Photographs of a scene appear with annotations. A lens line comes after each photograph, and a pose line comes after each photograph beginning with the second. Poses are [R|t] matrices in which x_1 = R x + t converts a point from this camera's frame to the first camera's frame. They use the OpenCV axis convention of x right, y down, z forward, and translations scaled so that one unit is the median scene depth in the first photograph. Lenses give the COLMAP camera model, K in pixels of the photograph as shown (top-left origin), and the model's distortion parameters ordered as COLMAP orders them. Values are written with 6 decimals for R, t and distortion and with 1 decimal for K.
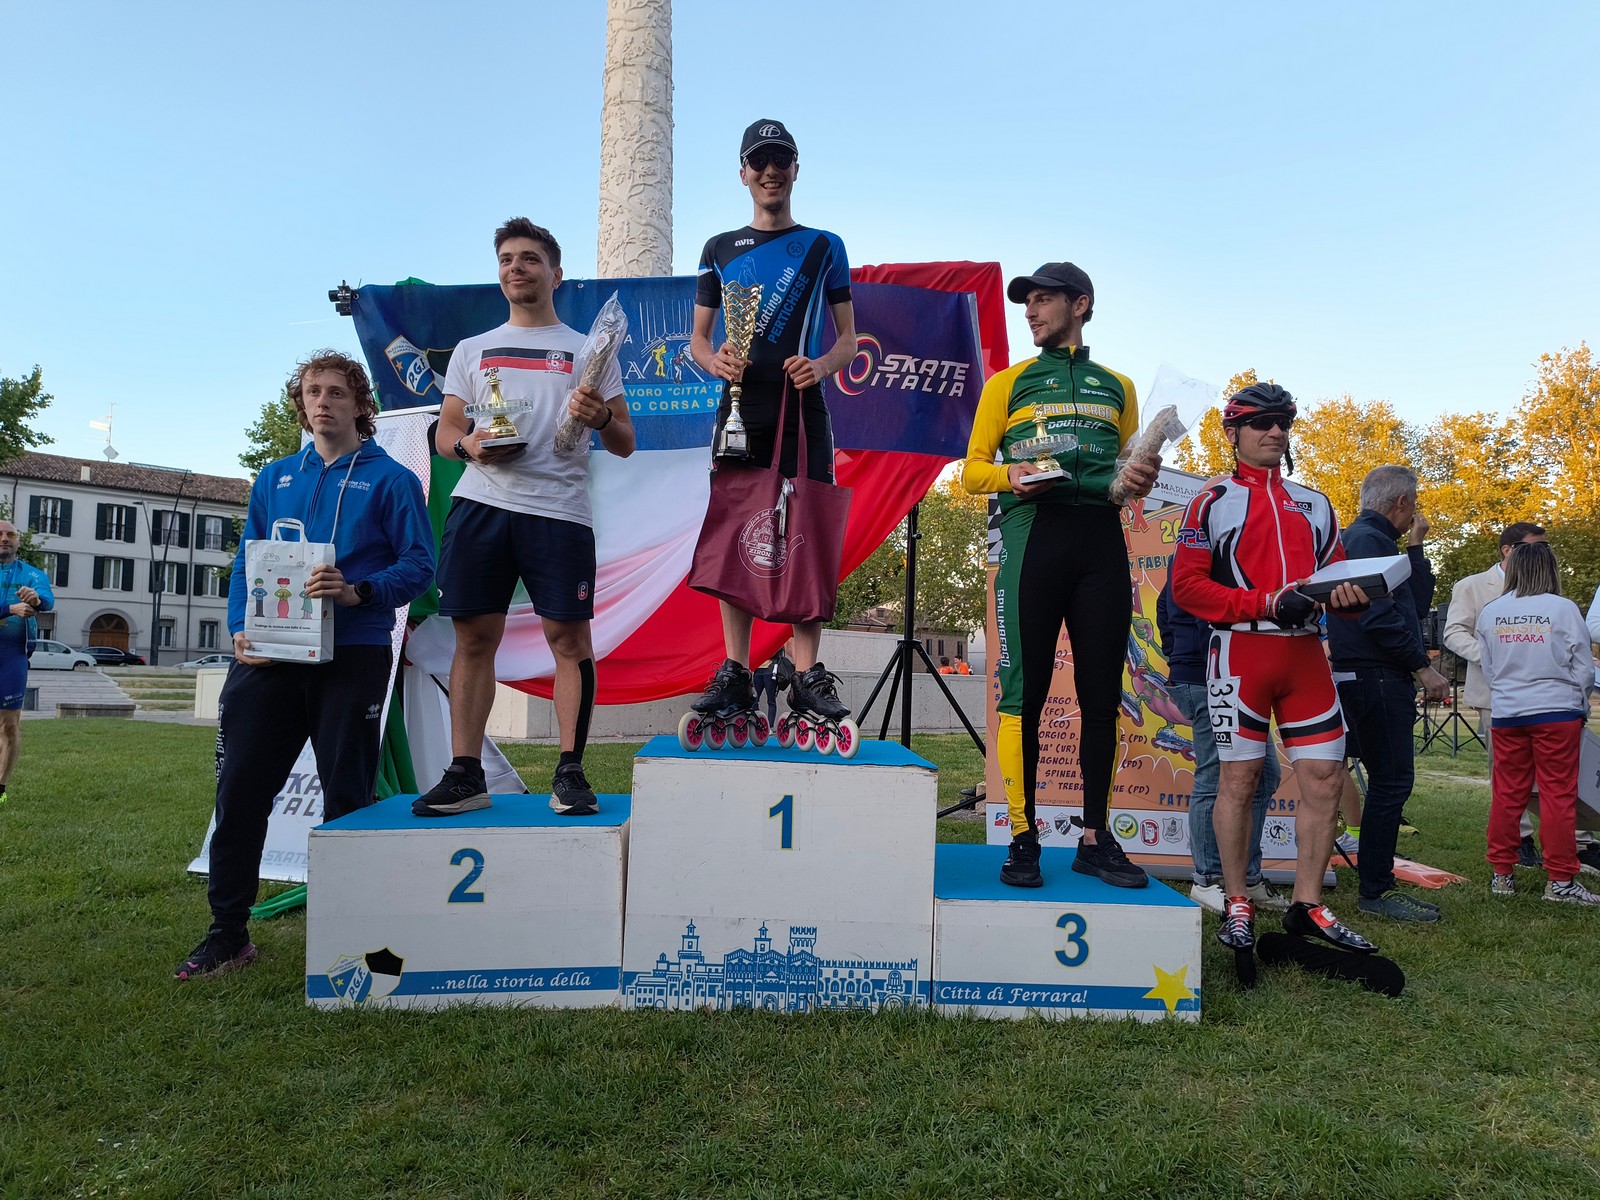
lens RADIAL K [[1181.6, 0, 755.5], [0, 1181.6, 603.9], [0, 0, 1]] dist [0.135544, -0.134511]
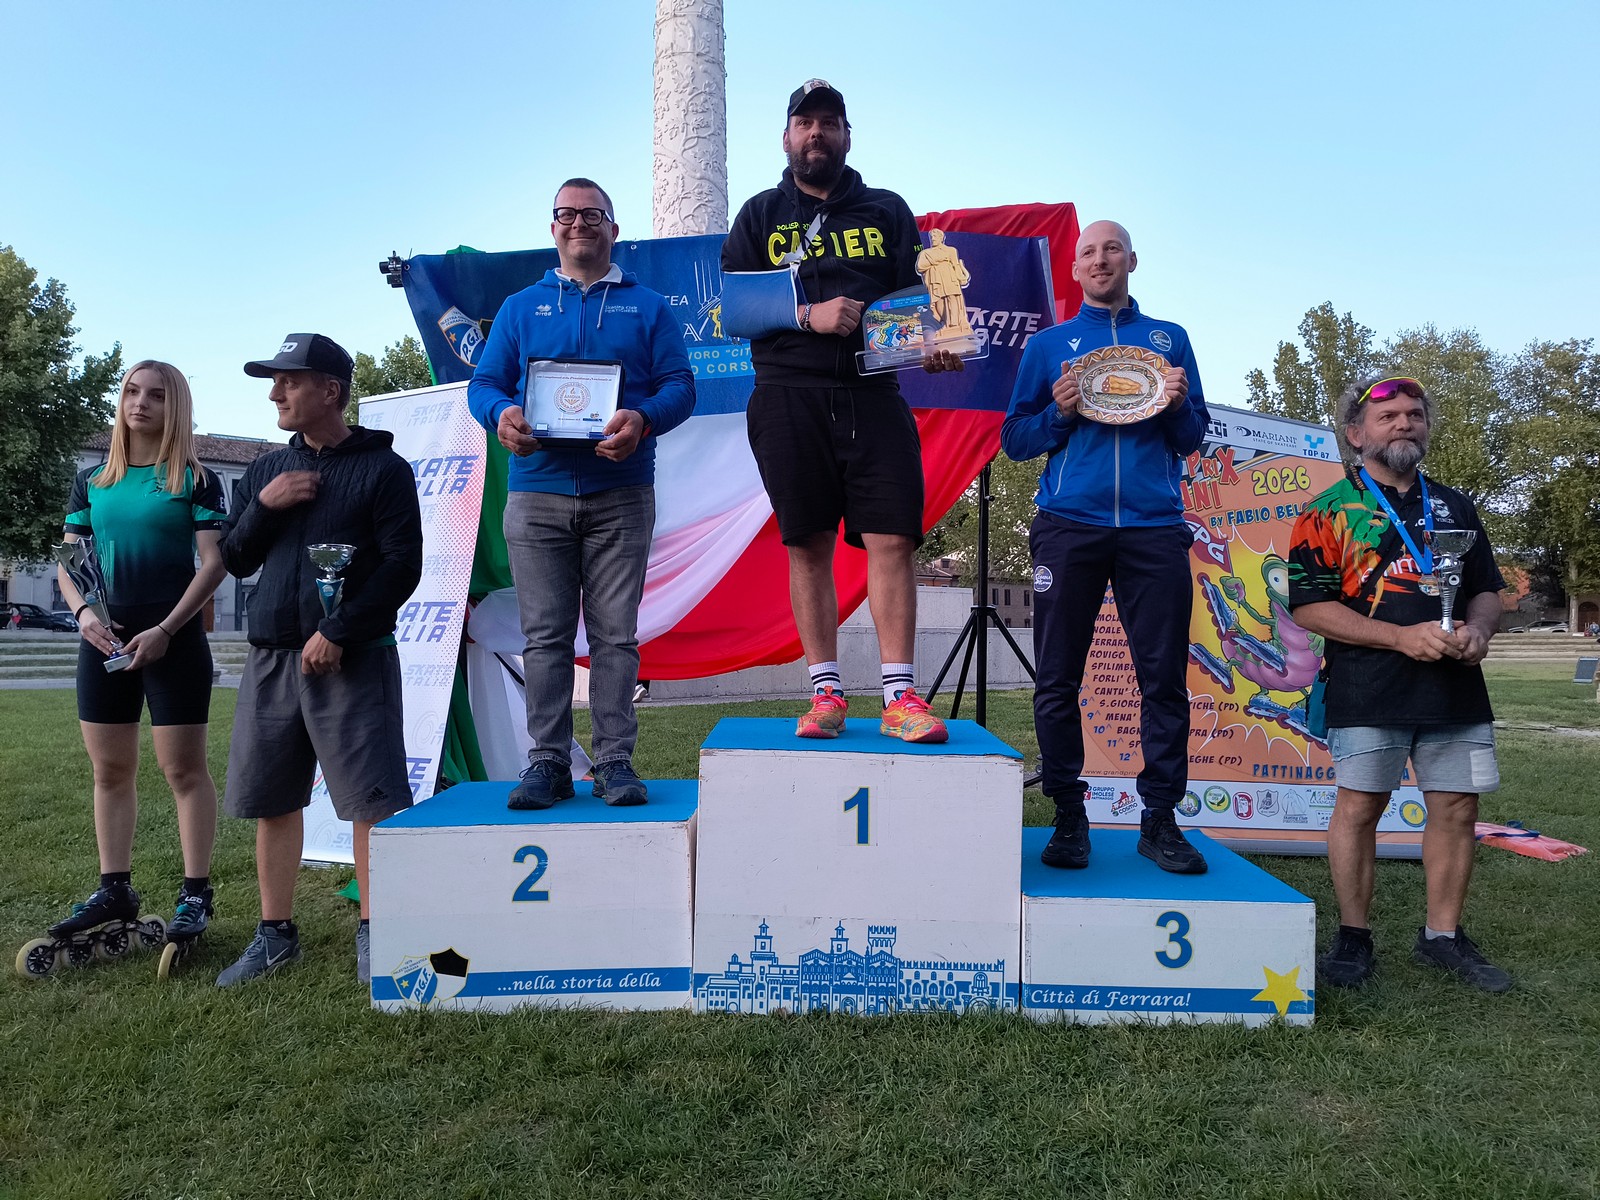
lens RADIAL K [[1181.6, 0, 755.5], [0, 1181.6, 603.9], [0, 0, 1]] dist [0.135544, -0.134511]
pose [[0.998314, -0.021232, -0.054015, -0.003389], [0.023180, 0.999094, 0.035688, -0.020747], [0.053208, -0.036880, 0.997902, 0.058062]]
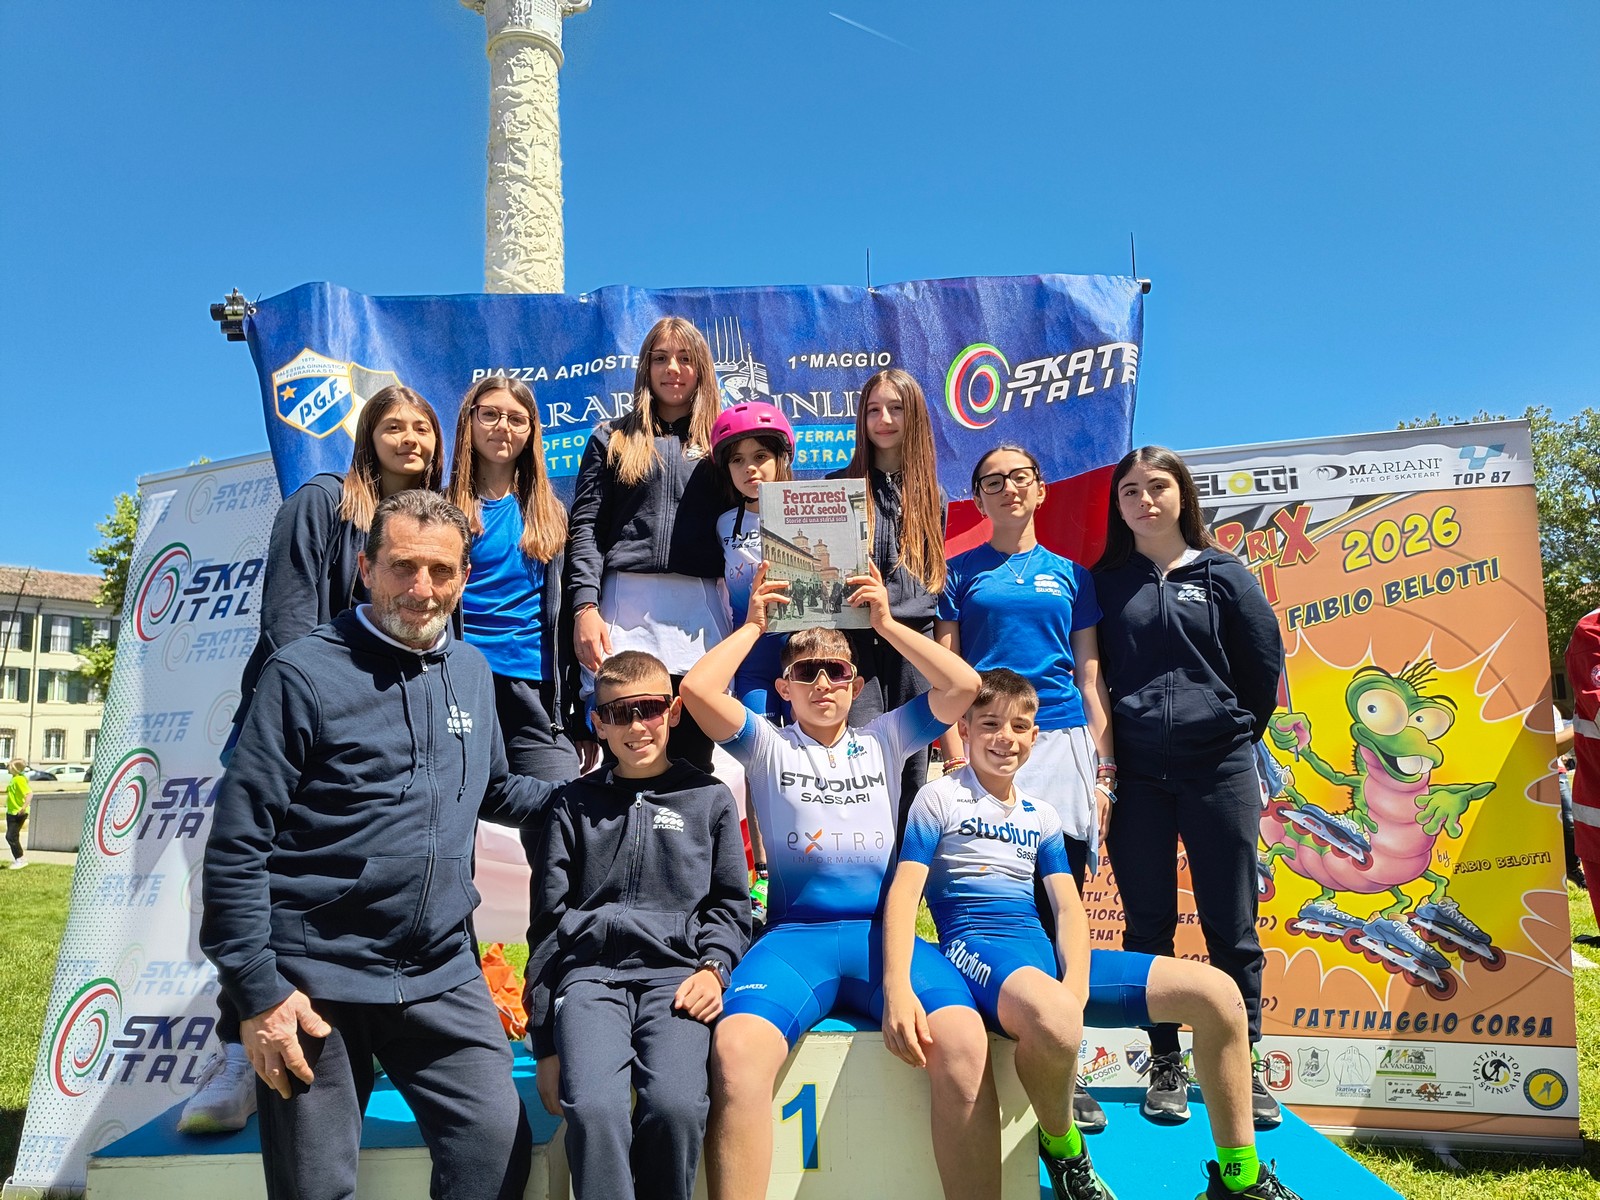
lens RADIAL K [[1181.6, 0, 755.5], [0, 1181.6, 603.9], [0, 0, 1]] dist [0.135544, -0.134511]
pose [[0.999282, 0.016547, 0.034087, 0.016750], [-0.010853, 0.986910, -0.160904, 0.093796], [-0.036303, 0.160418, 0.986381, 0.582724]]
